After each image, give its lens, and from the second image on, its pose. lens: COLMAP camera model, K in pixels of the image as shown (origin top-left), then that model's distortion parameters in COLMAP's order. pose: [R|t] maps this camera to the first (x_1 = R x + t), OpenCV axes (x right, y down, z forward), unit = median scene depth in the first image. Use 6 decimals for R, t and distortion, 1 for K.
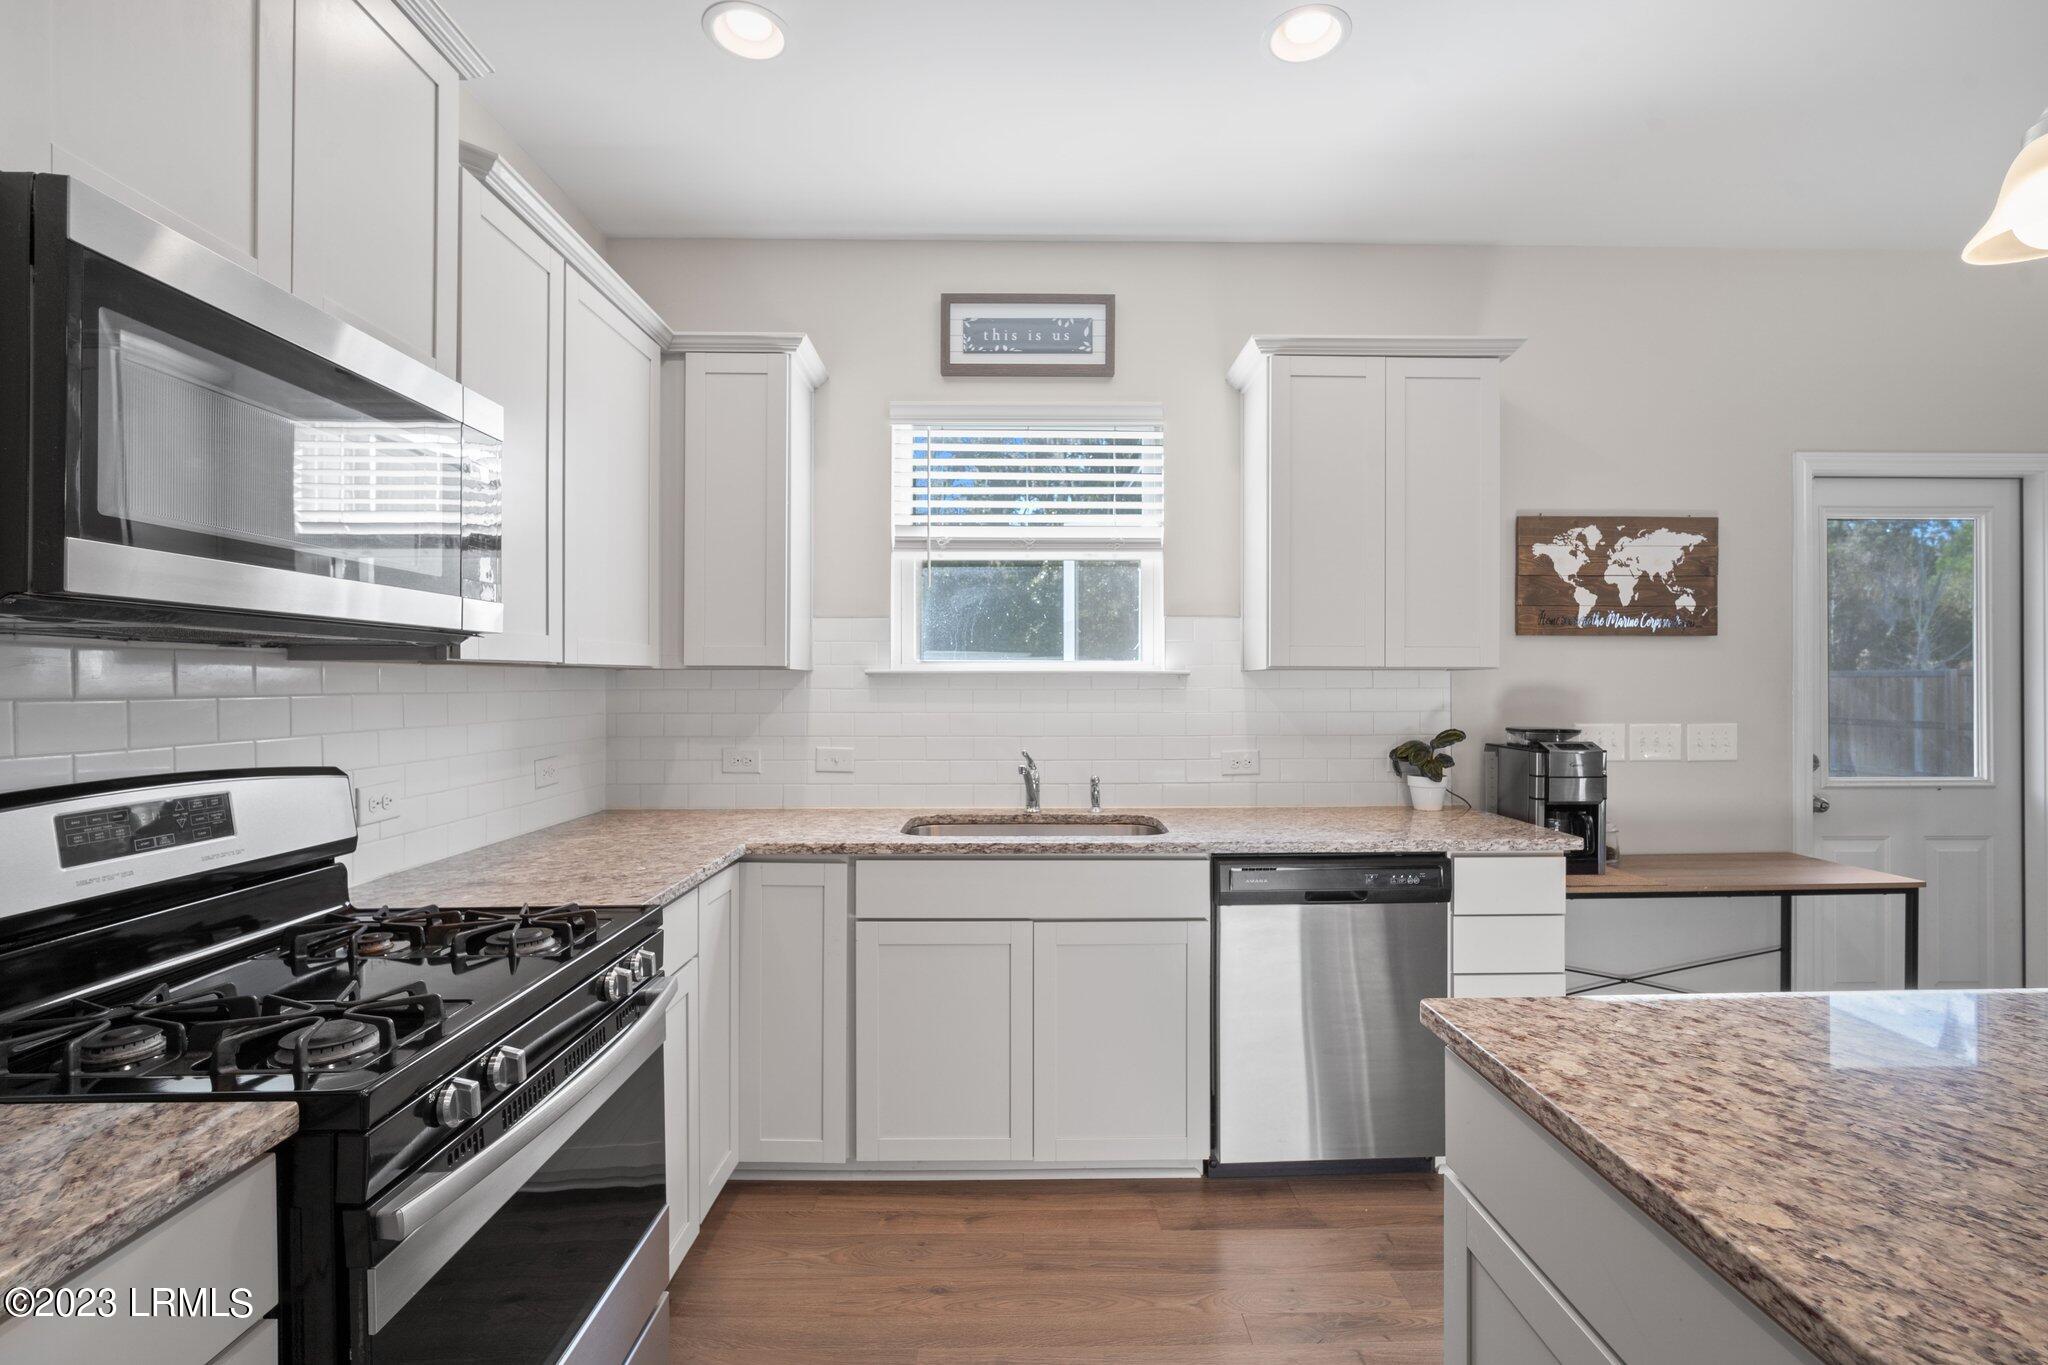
lens RADIAL K [[906.8, 0, 1028.6], [0, 906.8, 680.3], [0, 0, 1]] dist [-0.010987, 0.003534]
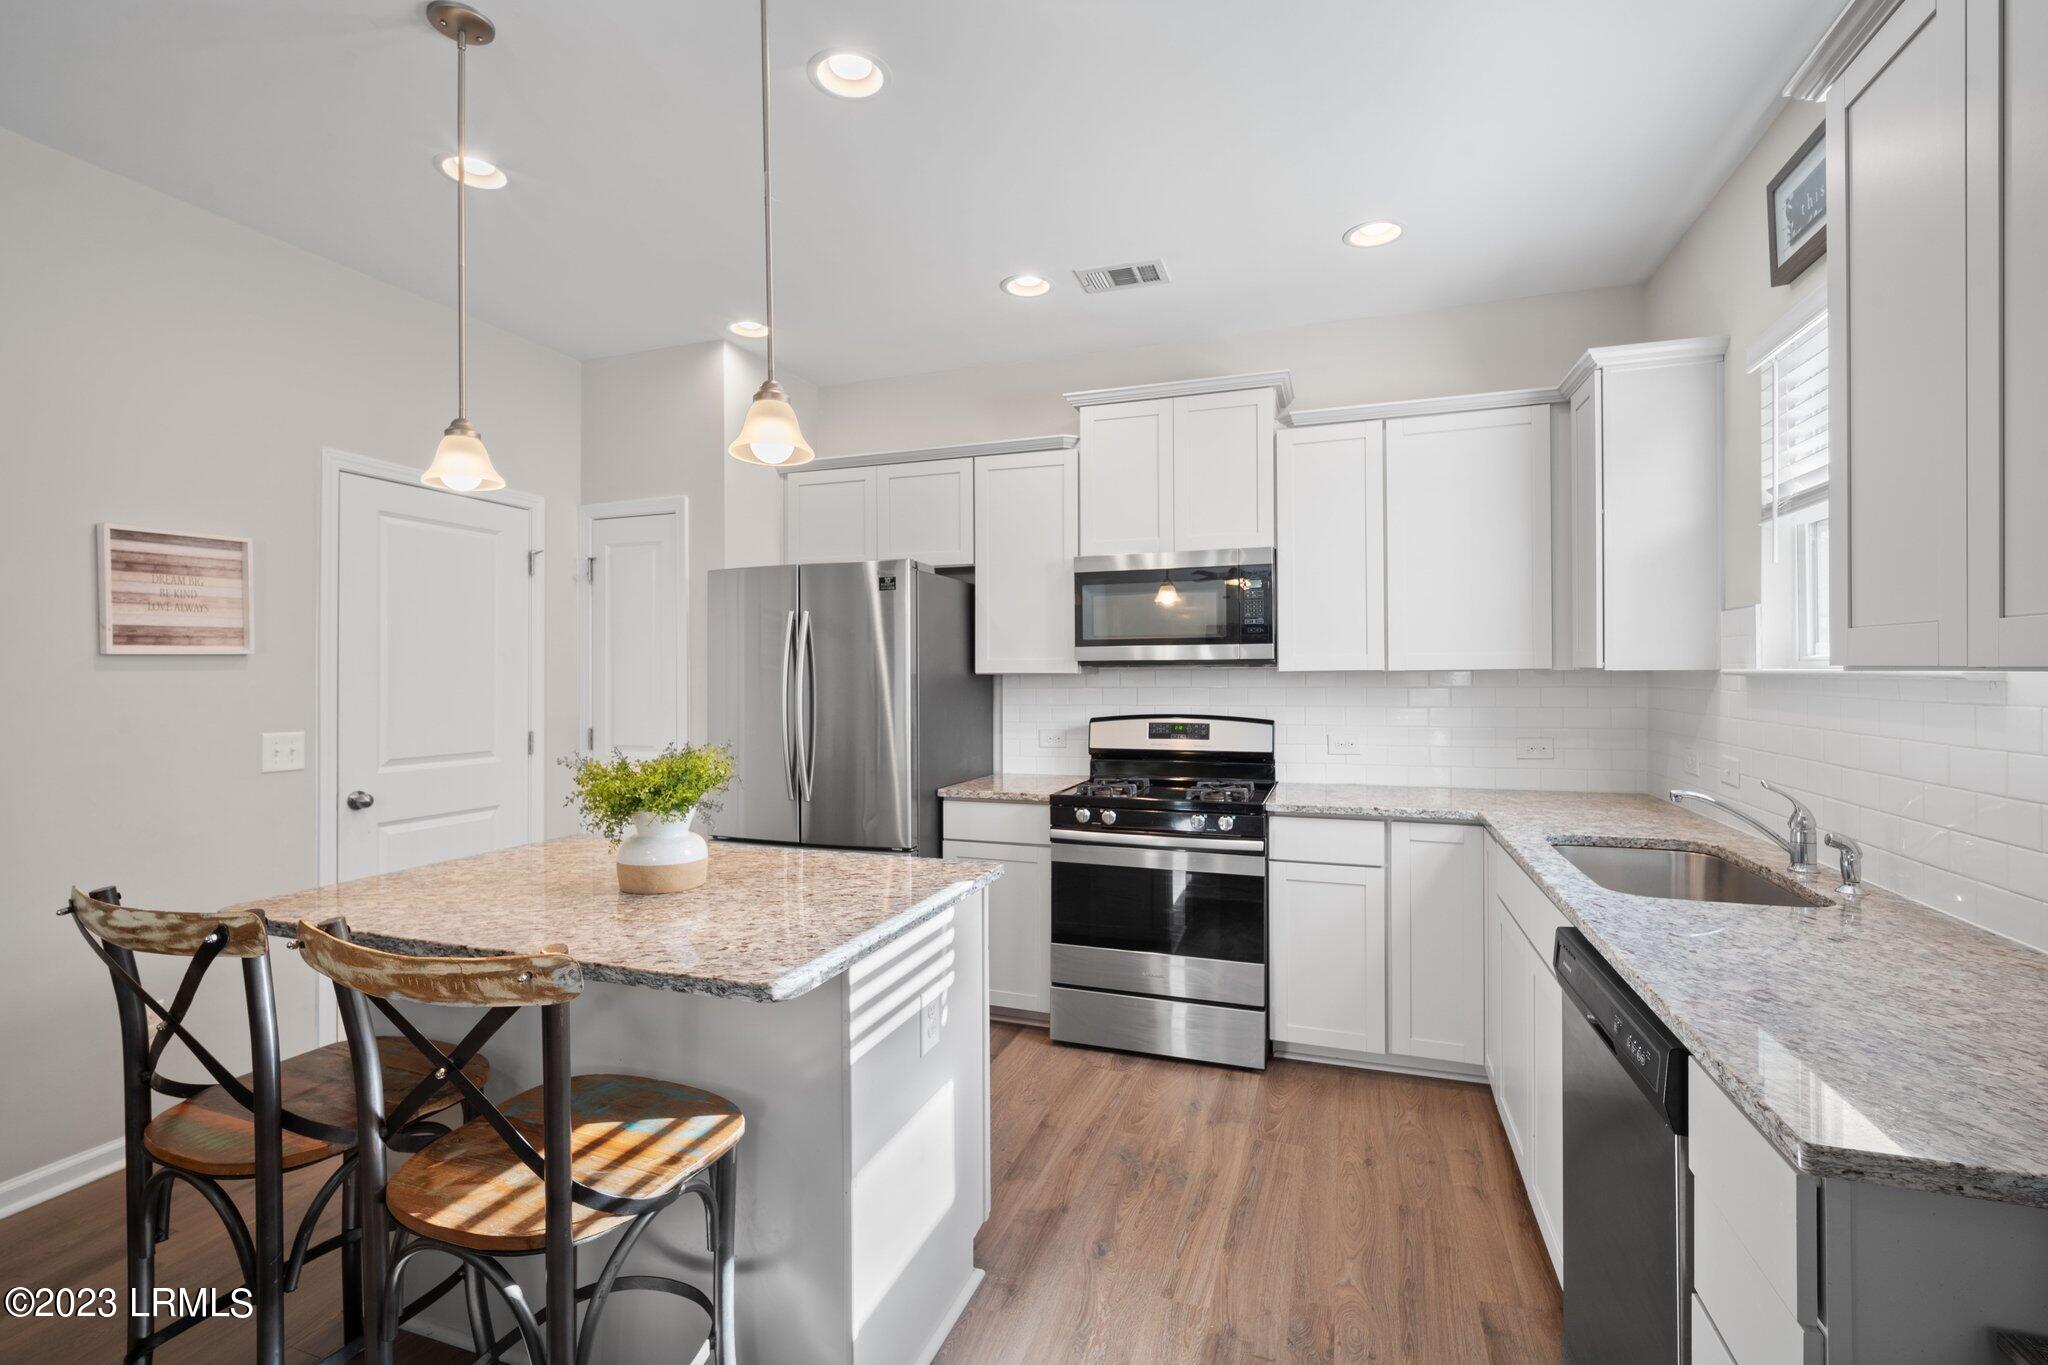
lens RADIAL K [[906.8, 0, 1036.3], [0, 906.8, 680.6], [0, 0, 1]] dist [-0.010987, 0.003534]
pose [[-0.339652, 0.011725, -0.940478, 0.842450], [0.008232, 0.999921, 0.009493, -0.015329], [0.940515, -0.004518, -0.339722, 0.666112]]
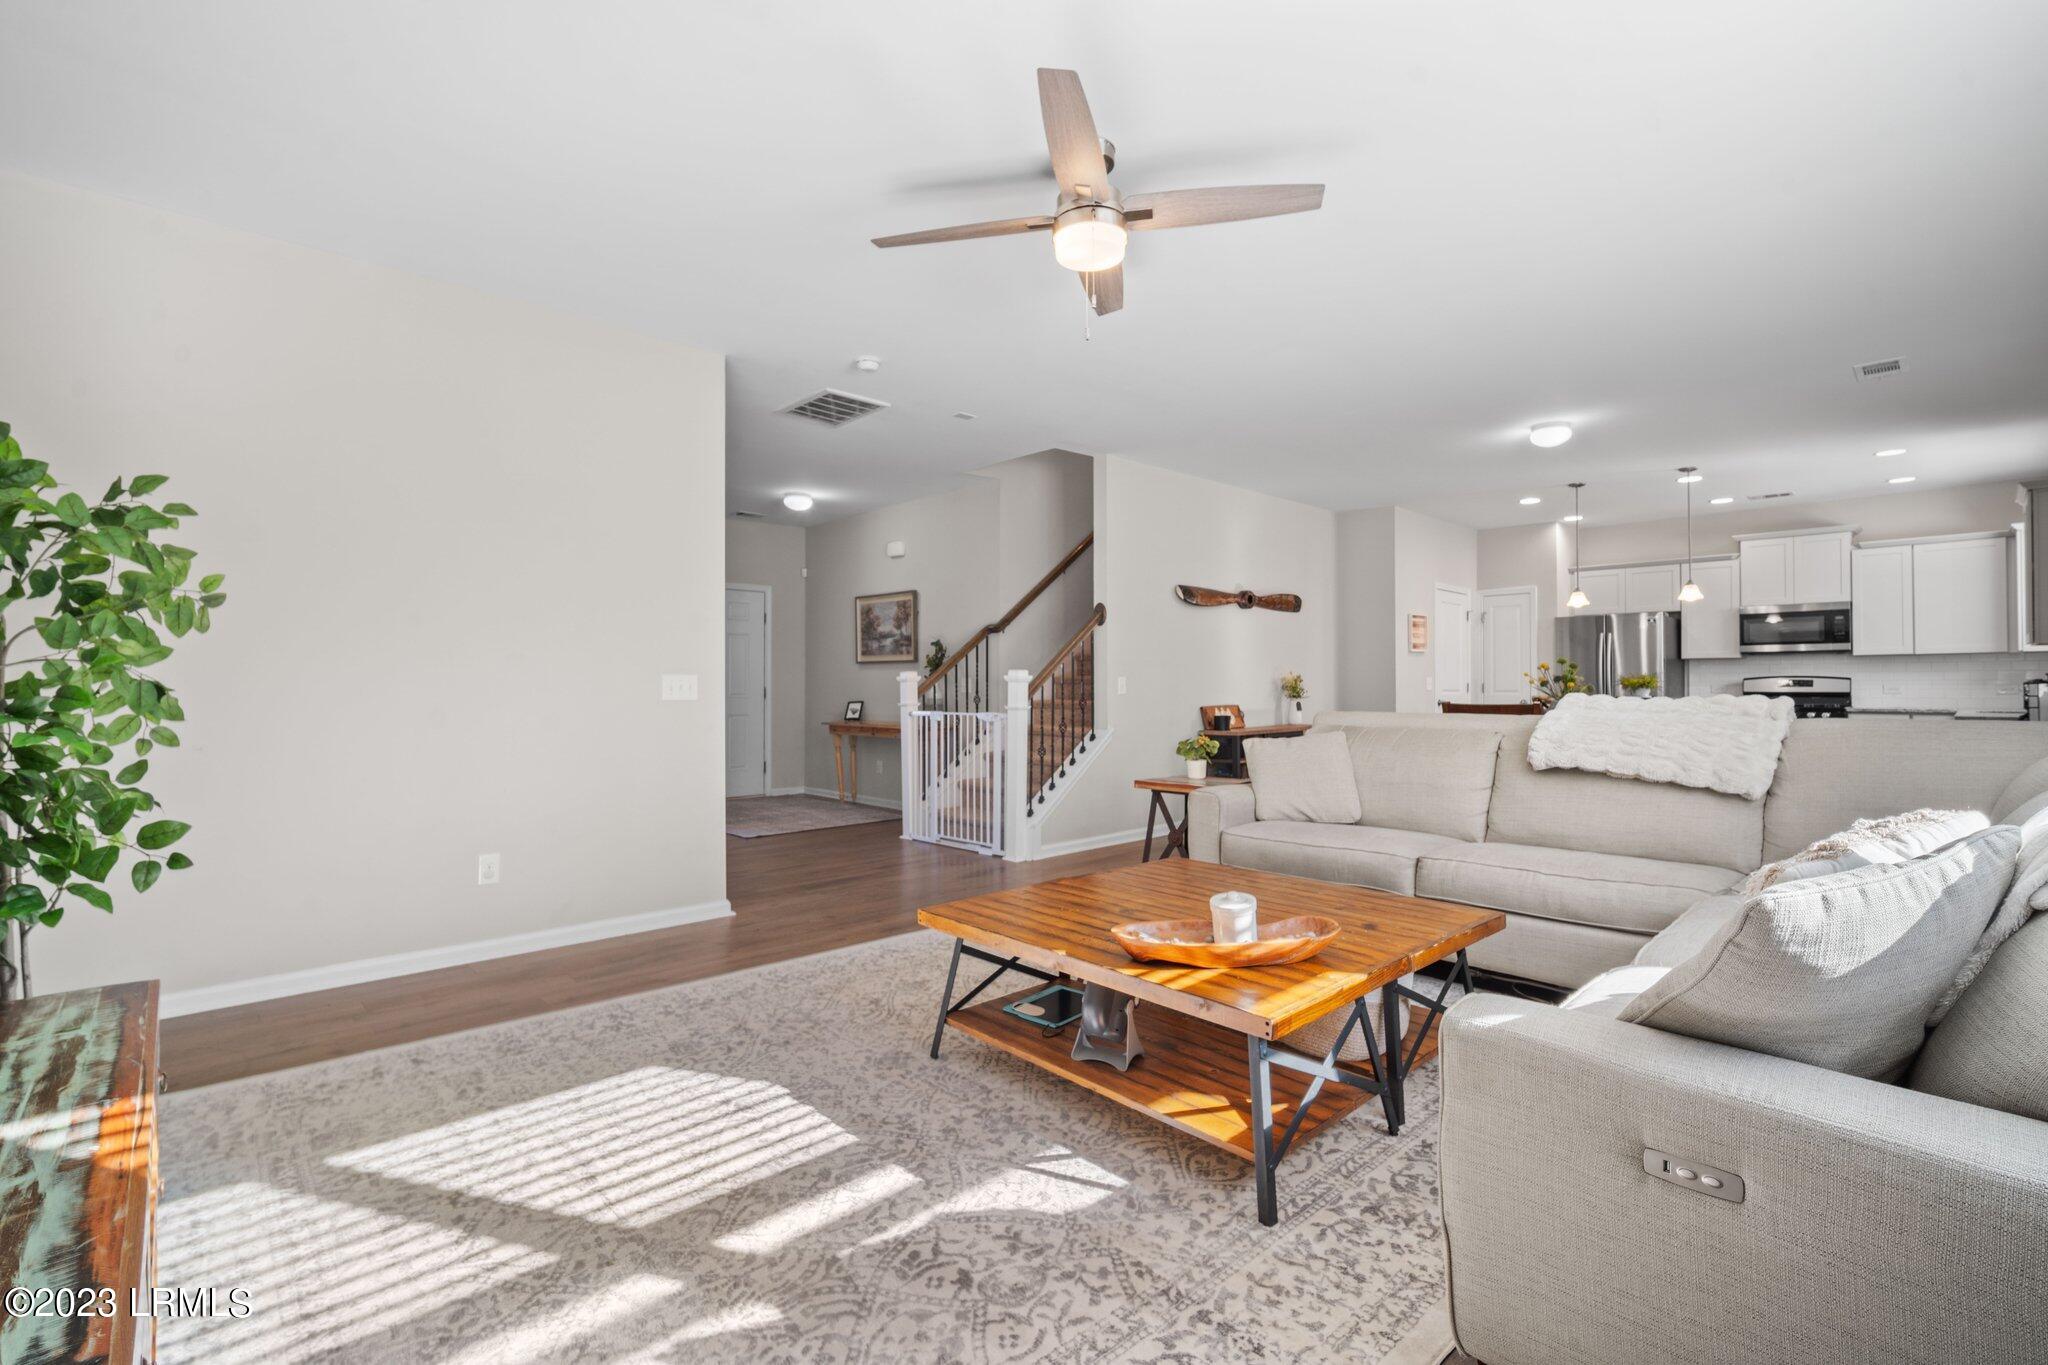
lens RADIAL K [[906.8, 0, 1023.8], [0, 906.8, 677.8], [0, 0, 1]] dist [-0.010987, 0.003534]
pose [[-0.735251, -0.002779, -0.677789, 3.234053], [0.003639, 0.999961, -0.008047, 0.065401], [0.677785, -0.008383, -0.735212, 0.857430]]
